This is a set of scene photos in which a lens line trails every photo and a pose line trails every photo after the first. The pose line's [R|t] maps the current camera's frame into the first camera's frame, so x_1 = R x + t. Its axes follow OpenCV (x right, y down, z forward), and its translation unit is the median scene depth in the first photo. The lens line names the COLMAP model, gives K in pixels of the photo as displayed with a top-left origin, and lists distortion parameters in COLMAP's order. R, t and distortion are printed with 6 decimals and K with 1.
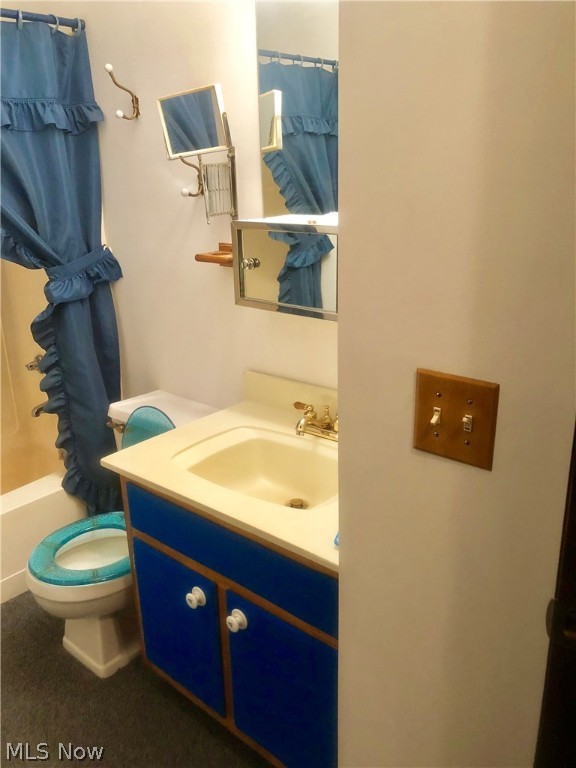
lens RADIAL K [[628.3, 0, 288.0], [0, 628.3, 384.0], [0, 0, 1]] dist [0.003418, -0.007692]
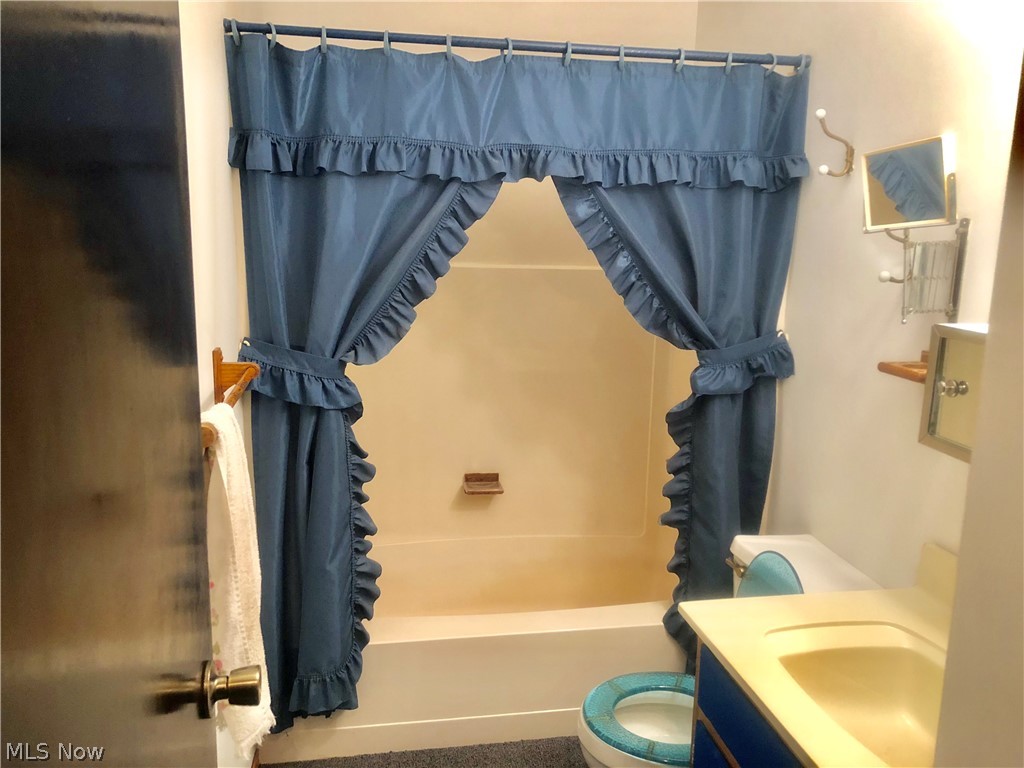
lens RADIAL K [[837.8, 0, 512.0], [0, 837.8, 384.0], [0, 0, 1]] dist [0.003418, -0.007692]
pose [[0.774135, 0.161042, -0.612193, 0.099075], [-0.239977, 0.969571, -0.048404, -0.032130], [0.585770, 0.184383, 0.789225, 0.014343]]
